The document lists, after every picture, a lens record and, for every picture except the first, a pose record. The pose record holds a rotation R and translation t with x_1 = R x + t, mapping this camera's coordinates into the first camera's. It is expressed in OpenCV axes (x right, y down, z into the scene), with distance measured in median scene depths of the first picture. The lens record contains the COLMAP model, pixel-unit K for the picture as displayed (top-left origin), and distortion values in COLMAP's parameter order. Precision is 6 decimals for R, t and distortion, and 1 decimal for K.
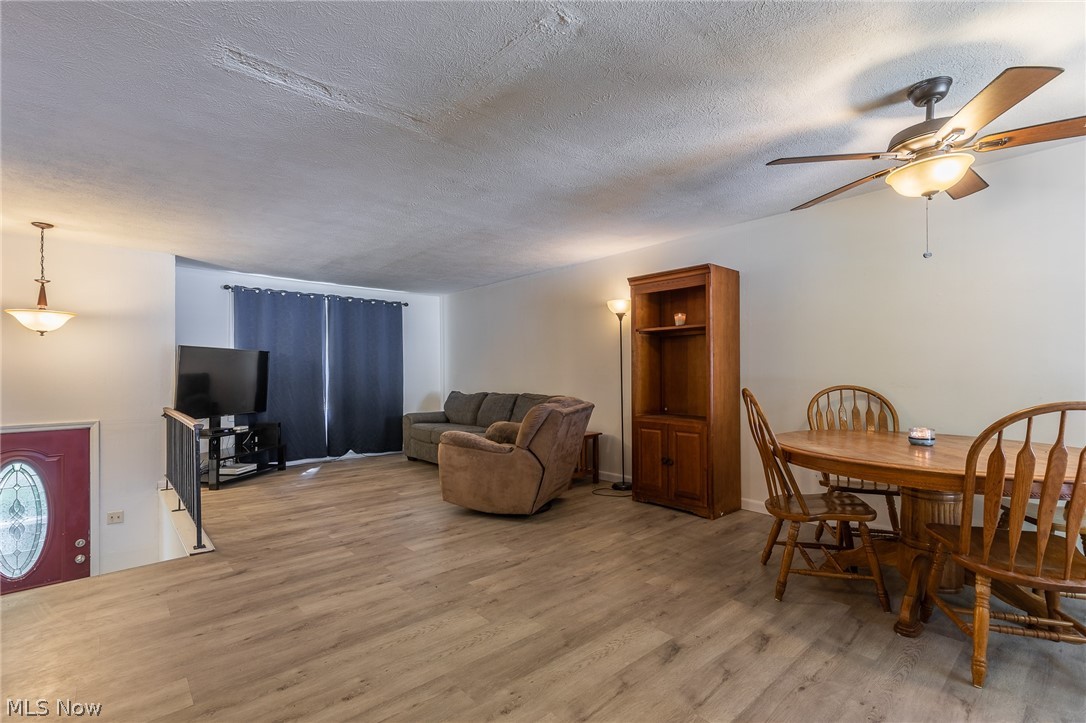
lens RADIAL K [[487.3, 0, 539.7], [0, 487.3, 370.2], [0, 0, 1]] dist [0.002401, 0.000400]
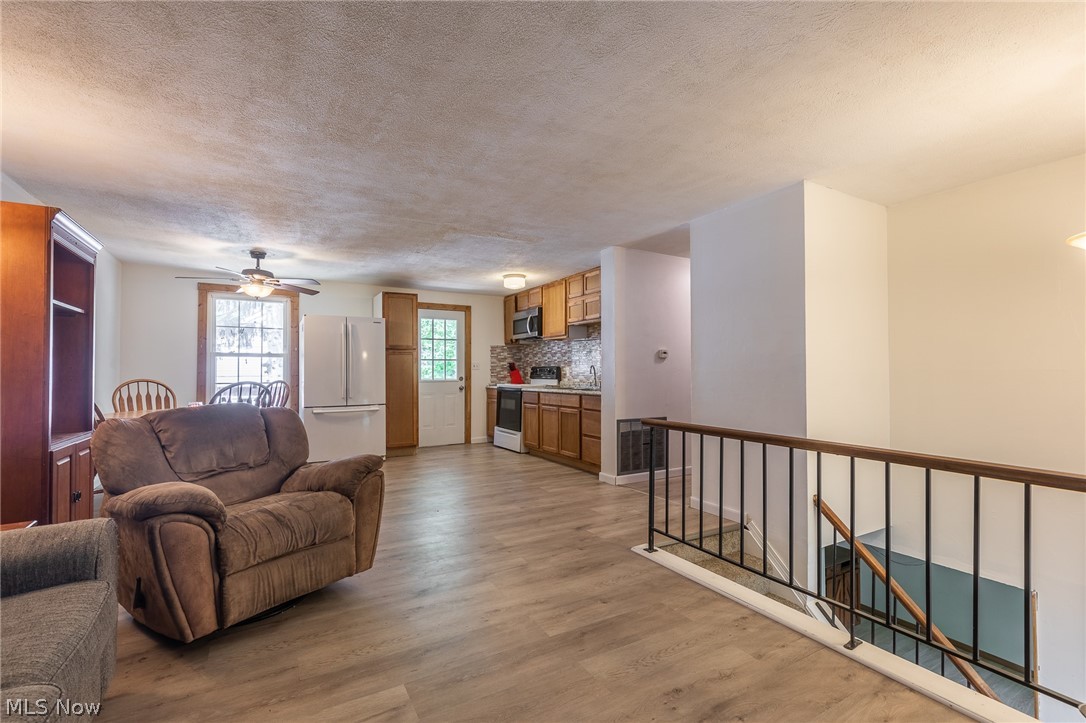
lens RADIAL K [[487.3, 0, 543.7], [0, 487.3, 362.8], [0, 0, 1]] dist [0.002401, 0.000400]
pose [[-0.979746, 0.011751, 0.199899, -0.743177], [0.007353, 0.999715, -0.022730, 0.020622], [-0.200109, -0.020800, -0.979553, 2.141066]]
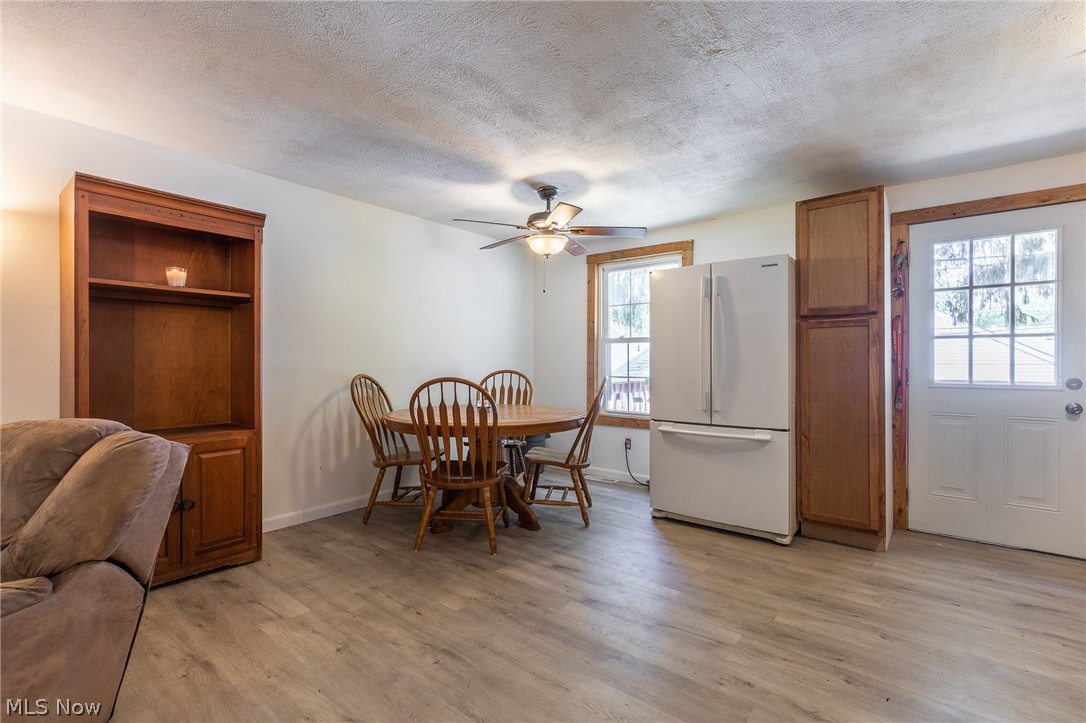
lens RADIAL K [[487.3, 0, 541.5], [0, 487.3, 363.0], [0, 0, 1]] dist [0.002401, 0.000400]
pose [[-0.162028, 0.001113, 0.986786, -0.582309], [-0.004519, 0.999988, -0.001870, 0.008299], [-0.986776, -0.004763, -0.162021, 0.907513]]
